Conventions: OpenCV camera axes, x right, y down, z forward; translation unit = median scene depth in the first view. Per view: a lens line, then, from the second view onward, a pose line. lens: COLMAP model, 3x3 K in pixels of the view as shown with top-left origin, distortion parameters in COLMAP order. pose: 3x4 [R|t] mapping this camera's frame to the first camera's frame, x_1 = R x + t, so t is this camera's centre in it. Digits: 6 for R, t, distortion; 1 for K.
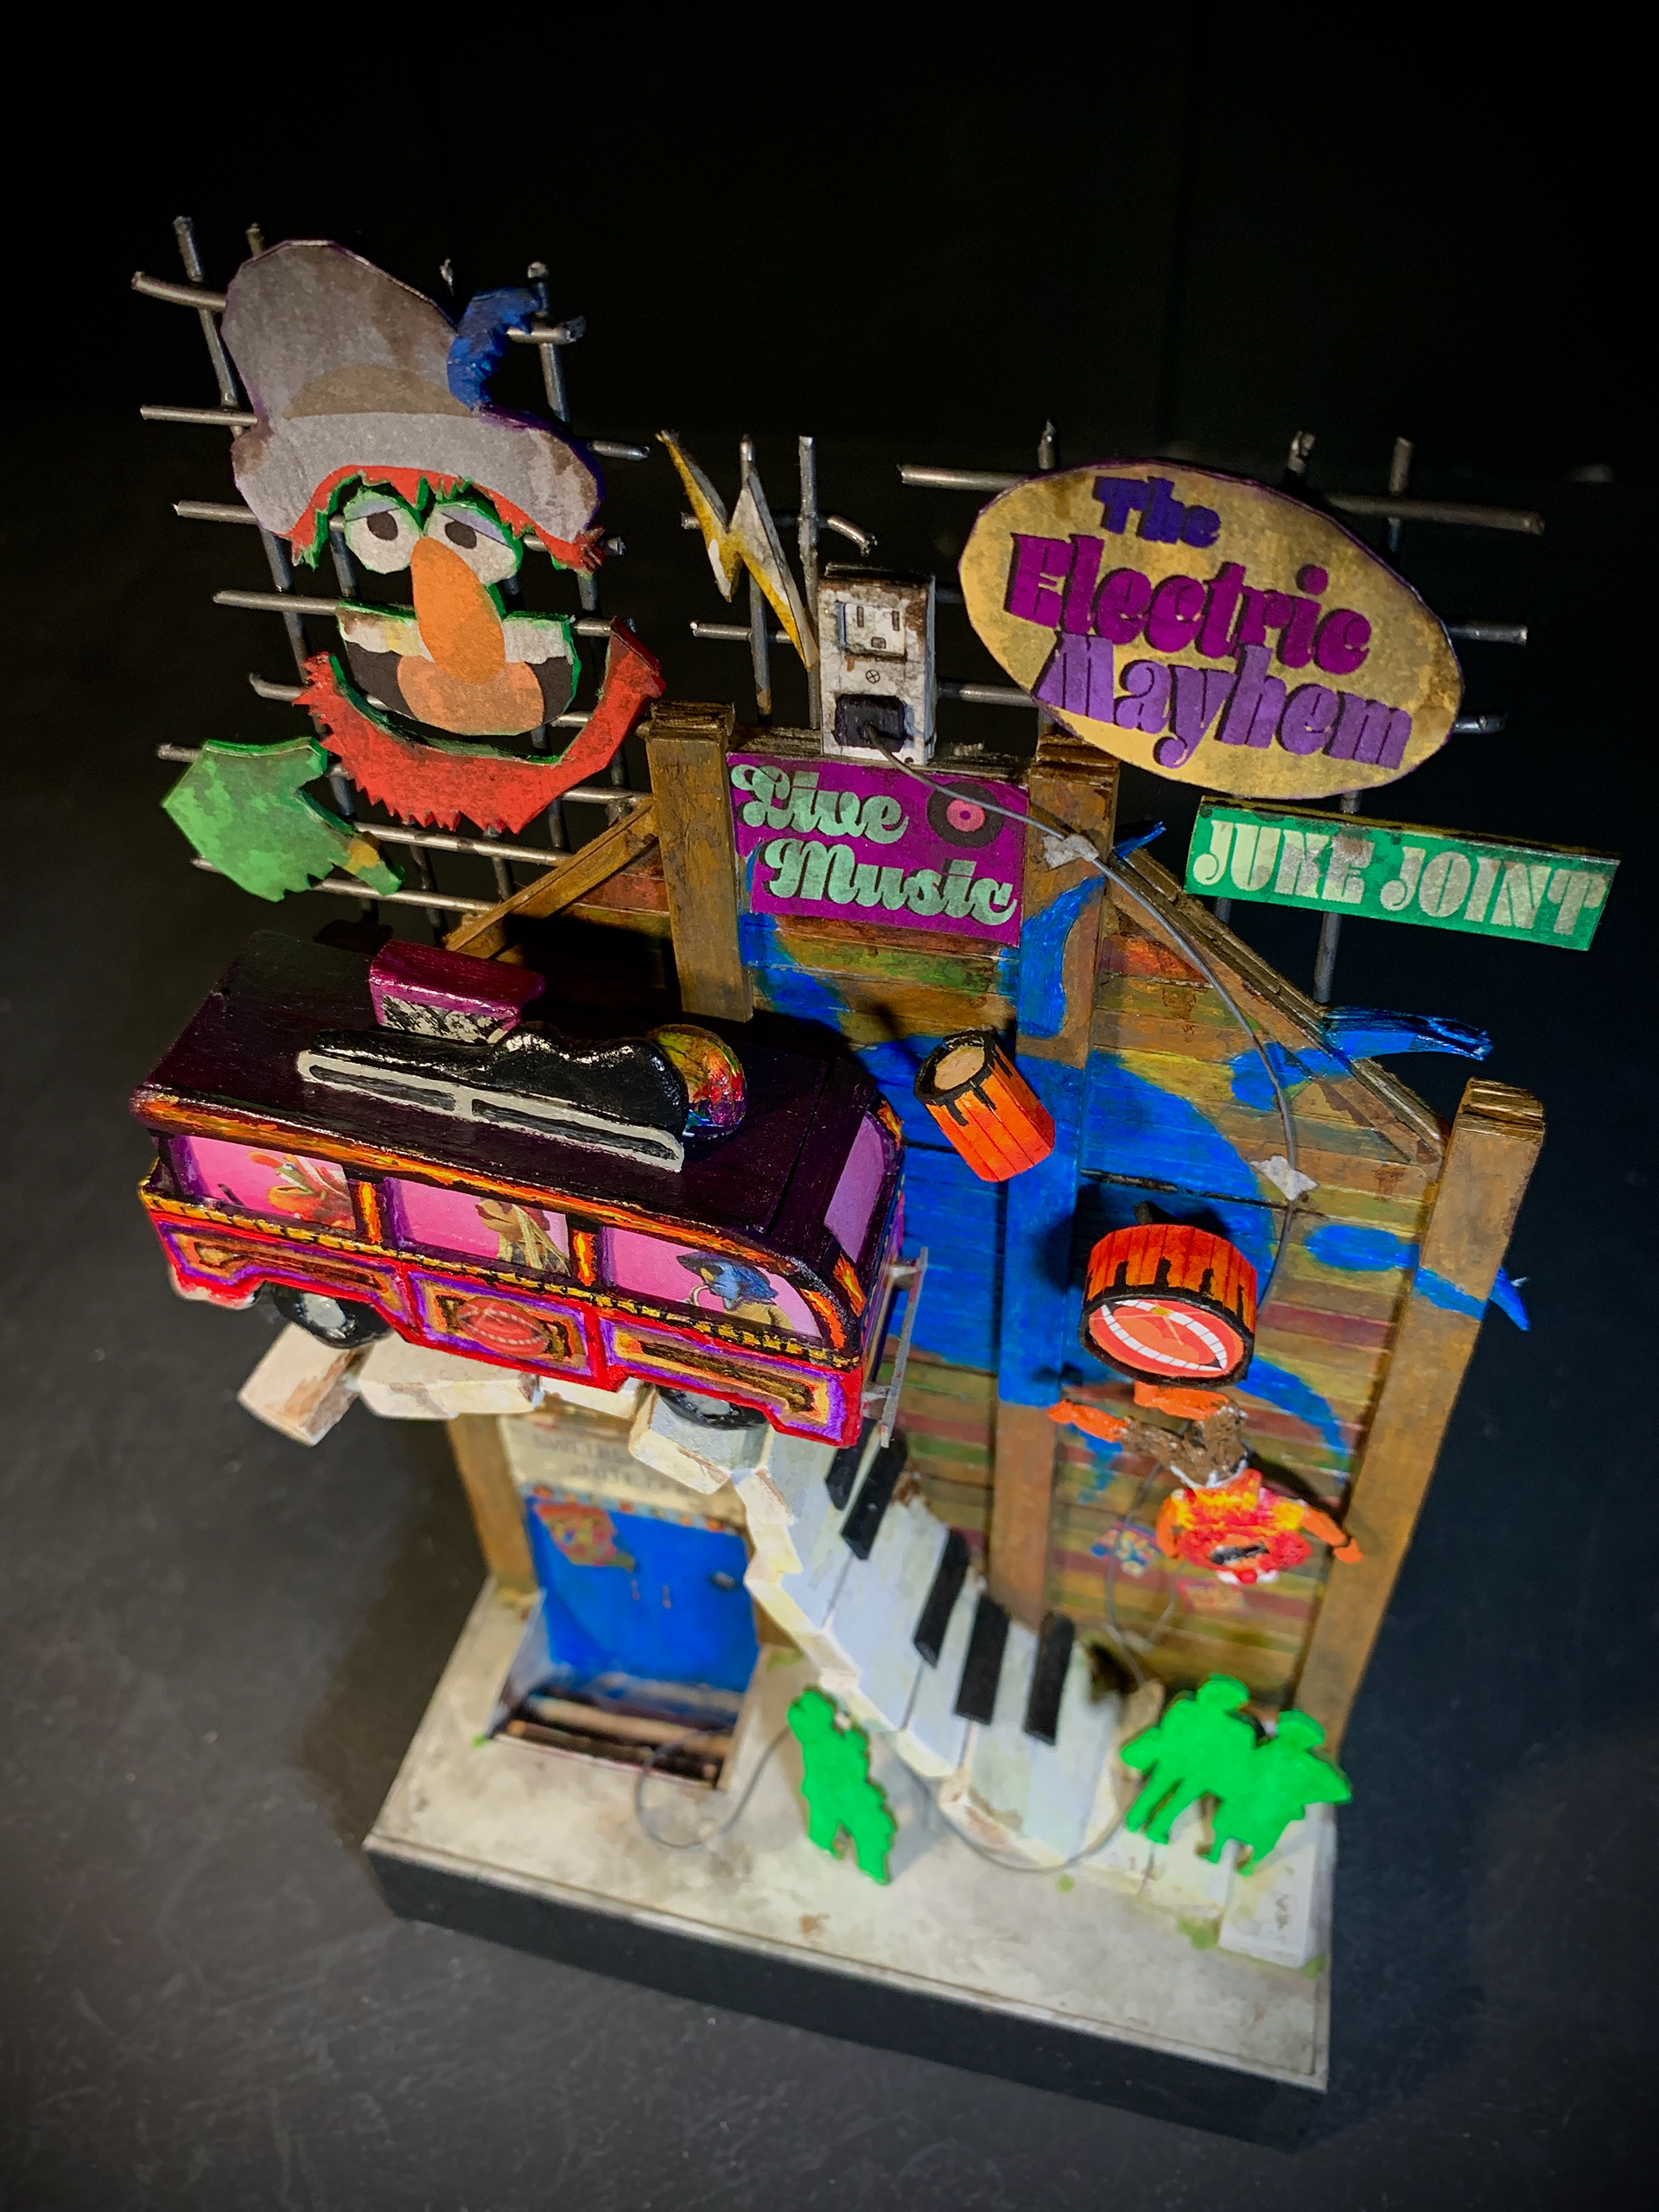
lens RADIAL K [[1733.0, 0, 829.5], [0, 1733.0, 1106.0], [0, 0, 1]] dist [0.102334, -0.235826]
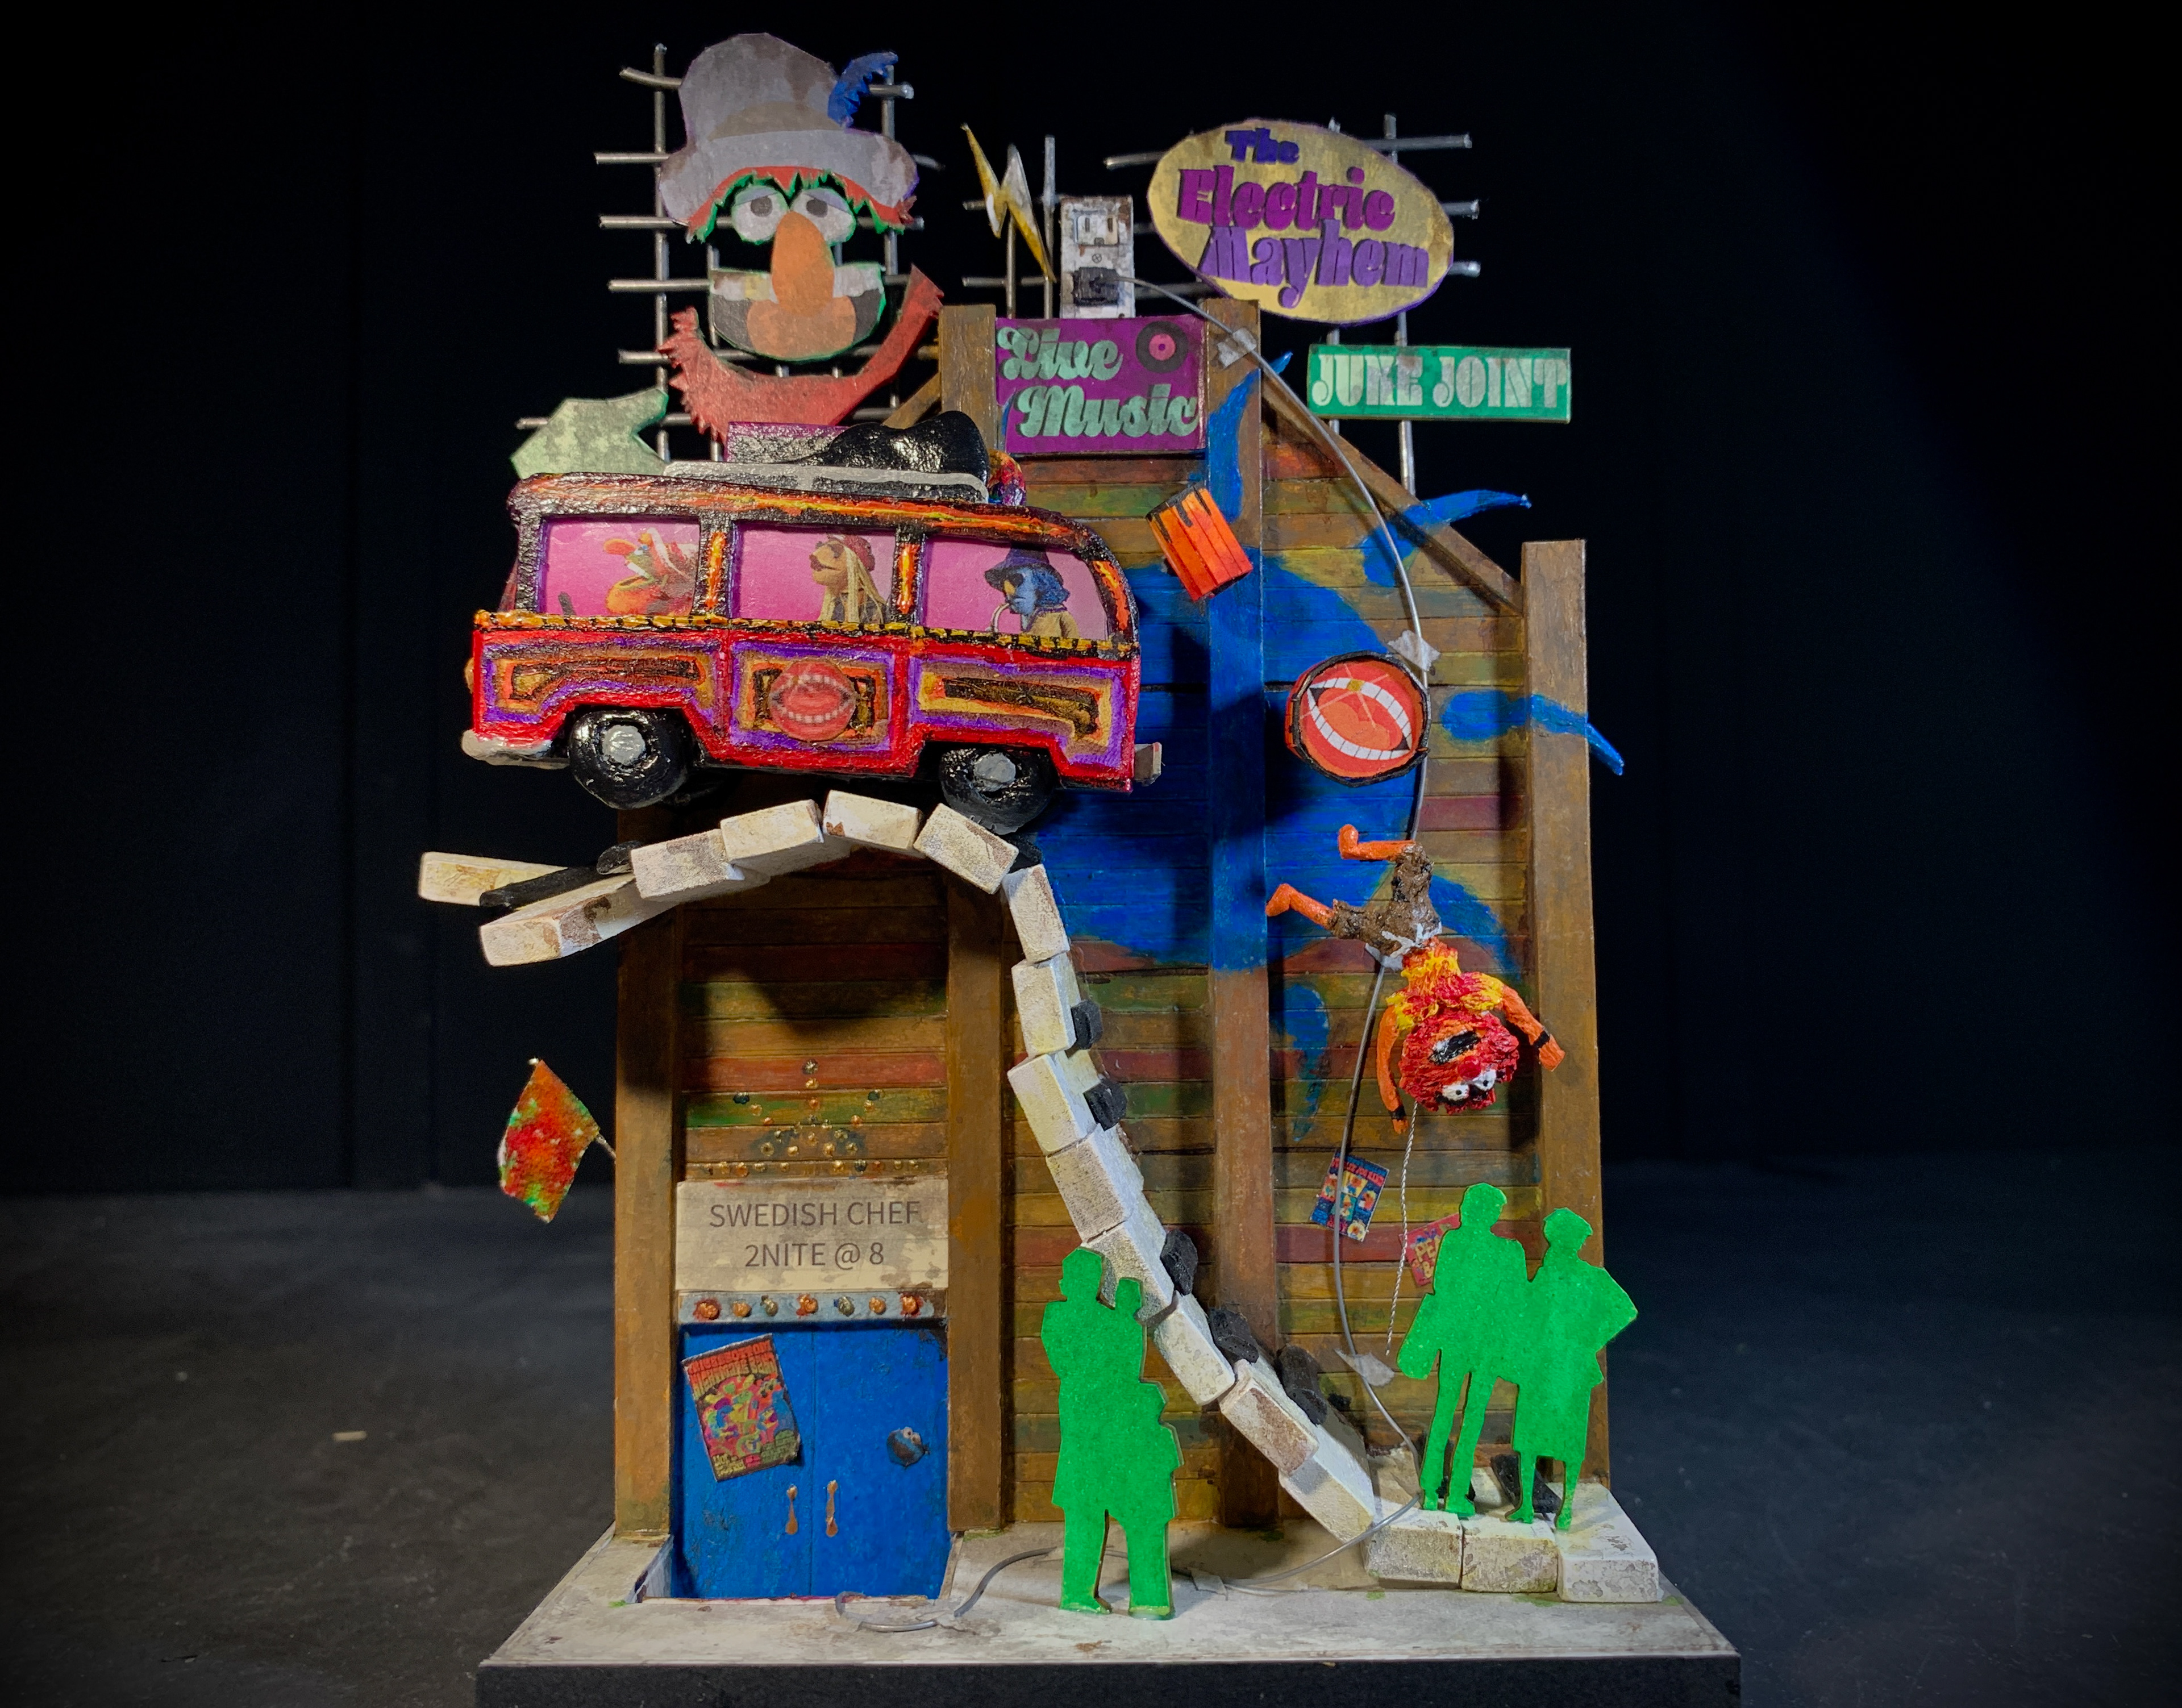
lens RADIAL K [[1768.7, 0, 1133.5], [0, 1768.7, 855.0], [0, 0, 1]] dist [0.140778, -0.369327]
pose [[0.965048, 0.035515, 0.259654, -0.325029], [0.163395, 0.693094, -0.702085, 1.197187], [-0.204899, 0.719972, 0.663066, 0.305052]]
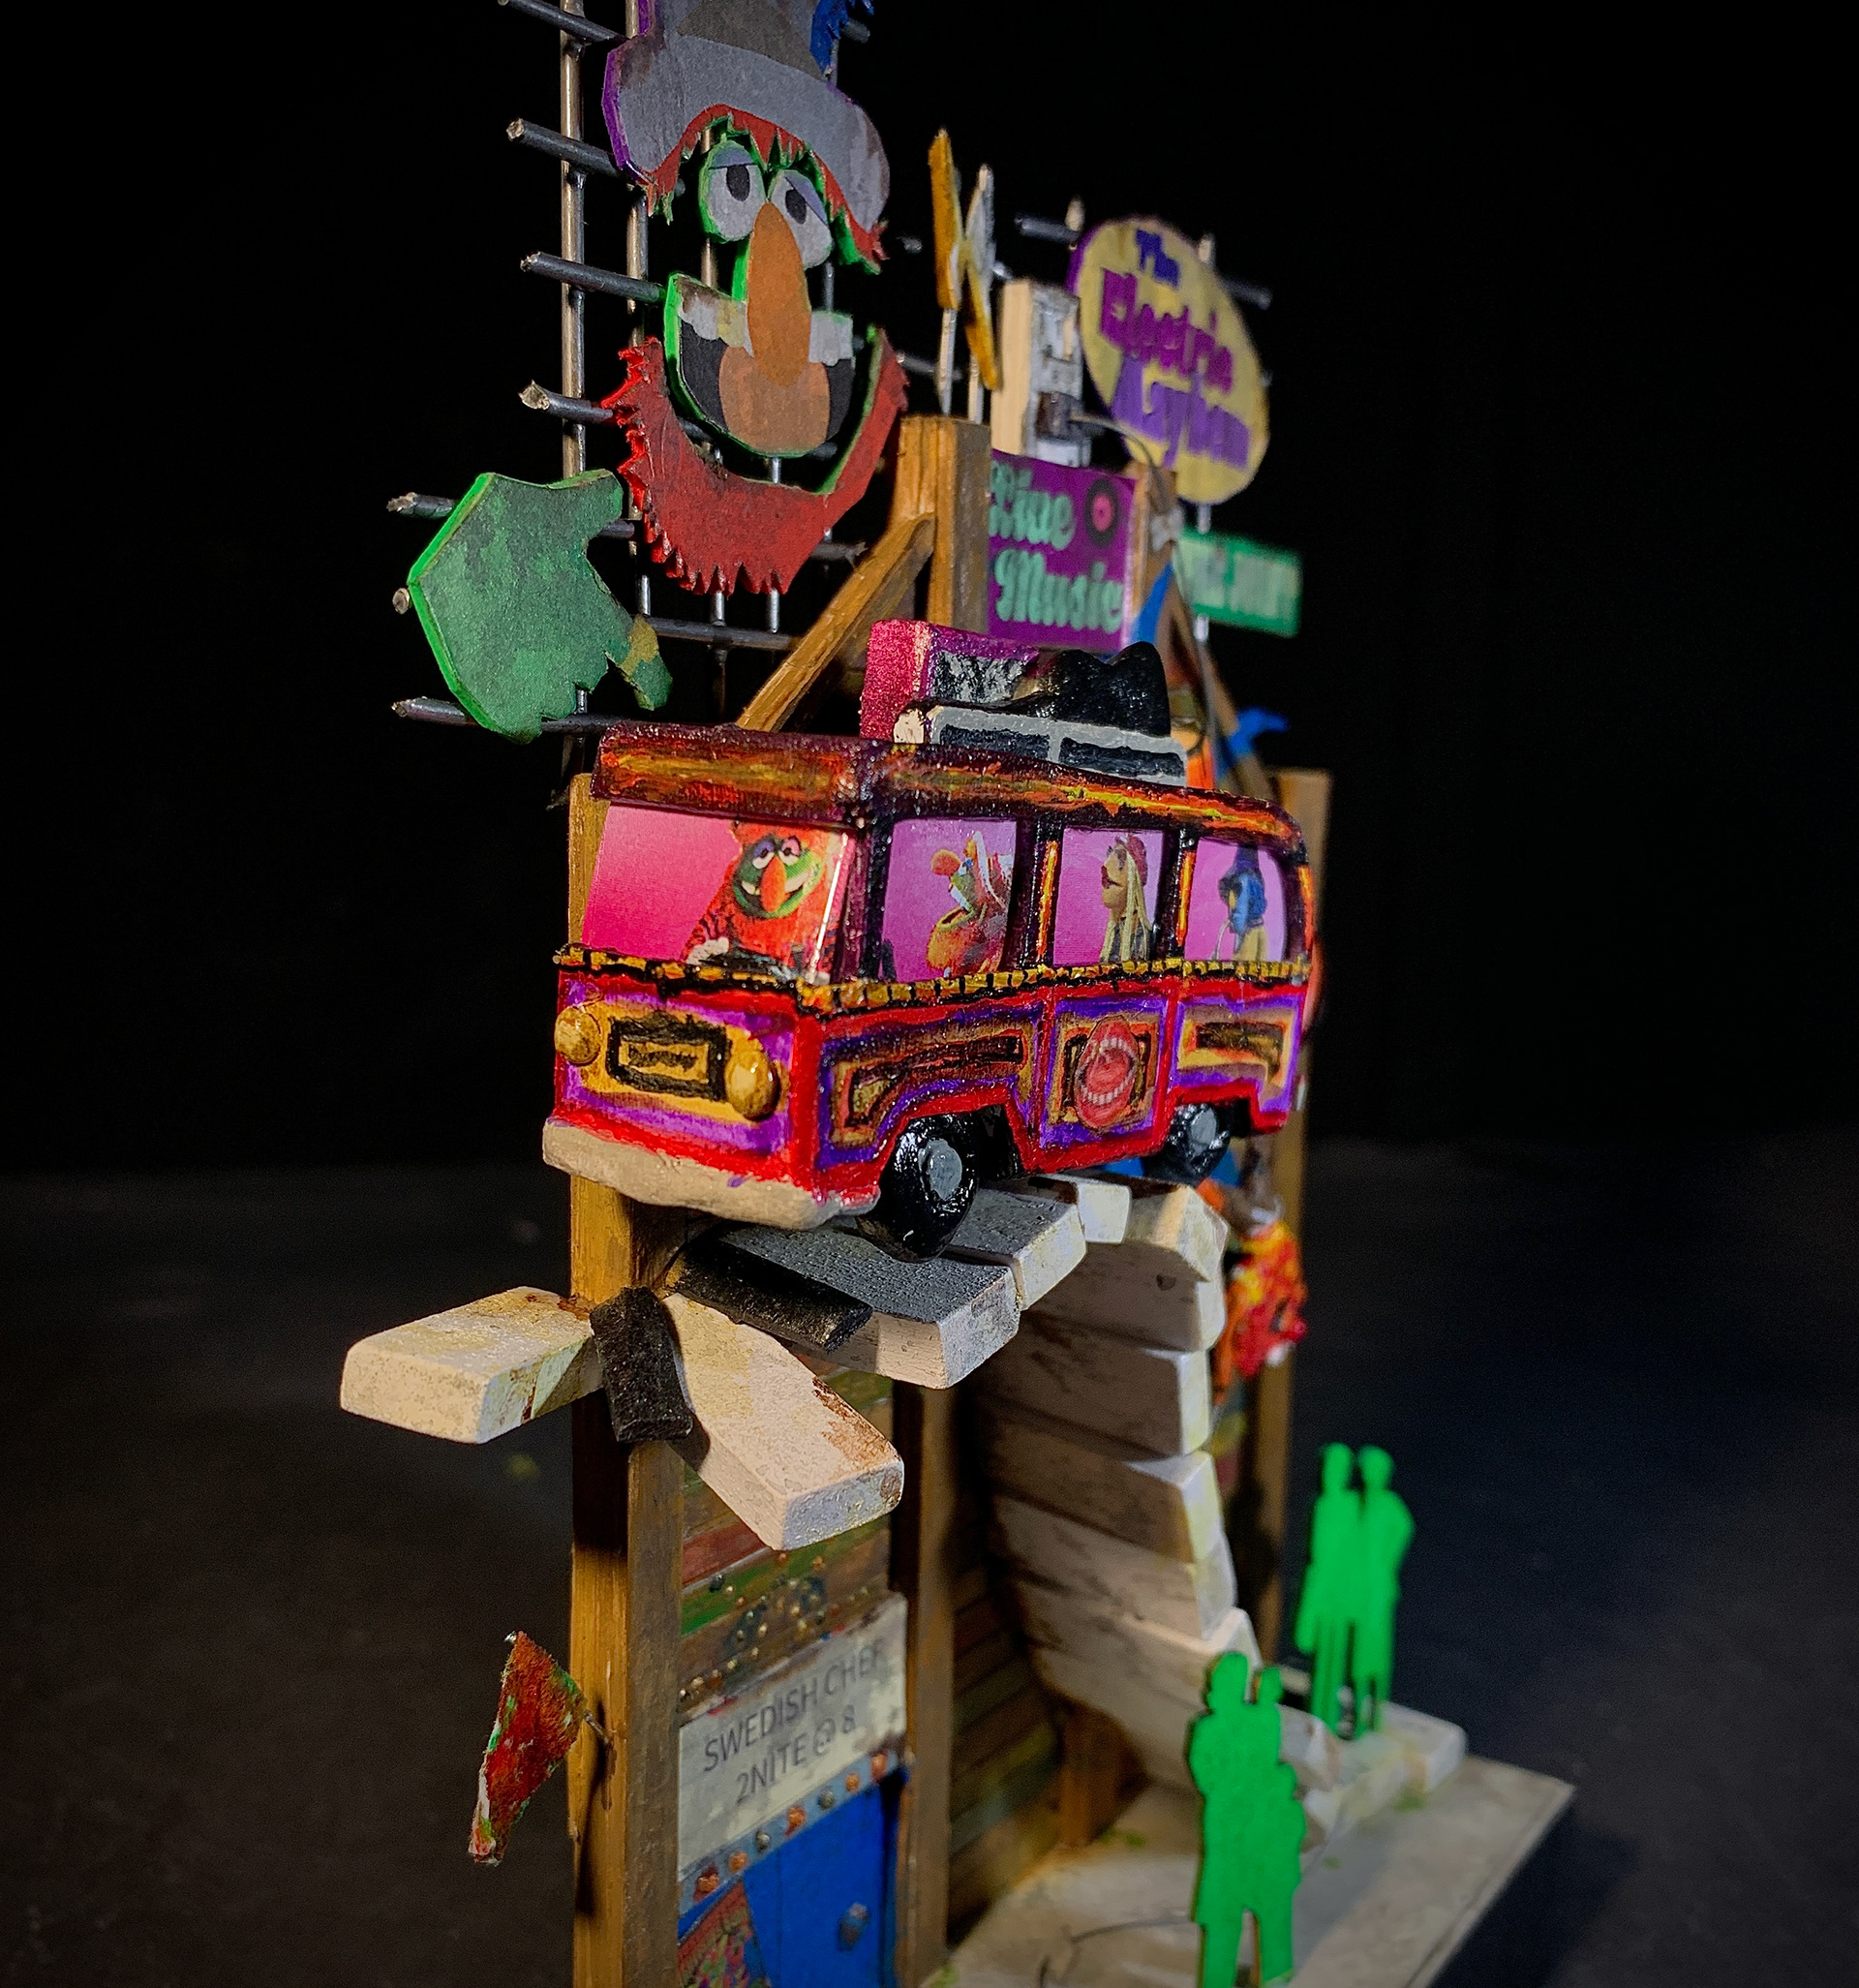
lens RADIAL K [[1999.4, 0, 972.9], [0, 1999.4, 1086.1], [0, 0, 1]] dist [0.017632, 0.008801]
pose [[0.334656, -0.121960, 0.934415, -1.243394], [0.616908, 0.777925, -0.119407, 0.235896], [-0.712341, 0.616408, 0.335575, 0.846067]]
